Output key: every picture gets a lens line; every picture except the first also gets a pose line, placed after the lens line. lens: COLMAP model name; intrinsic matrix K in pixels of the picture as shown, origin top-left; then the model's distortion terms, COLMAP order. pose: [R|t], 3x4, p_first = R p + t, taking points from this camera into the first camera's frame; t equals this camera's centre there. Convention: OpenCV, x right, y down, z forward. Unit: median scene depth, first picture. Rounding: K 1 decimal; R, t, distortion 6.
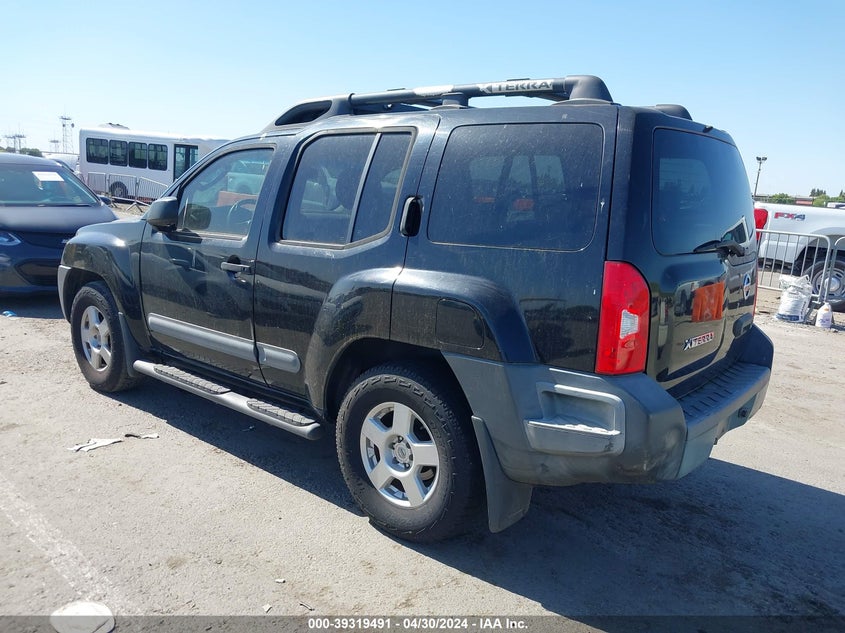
lens RADIAL K [[676.0, 0, 417.3], [0, 676.0, 315.6], [0, 0, 1]] dist [-0.003838, -0.003611]
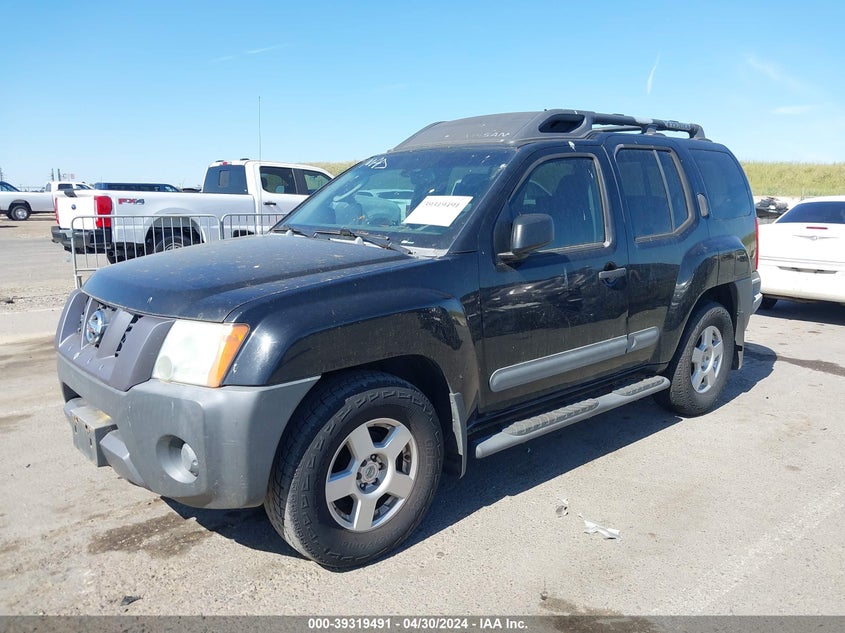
lens RADIAL K [[676.0, 0, 417.3], [0, 676.0, 315.6], [0, 0, 1]] dist [-0.003838, -0.003611]
pose [[0.135545, -0.216743, 0.966773, -1.119302], [0.183787, 0.964344, 0.190431, -0.220274], [-0.973576, 0.151868, 0.170547, 0.948311]]
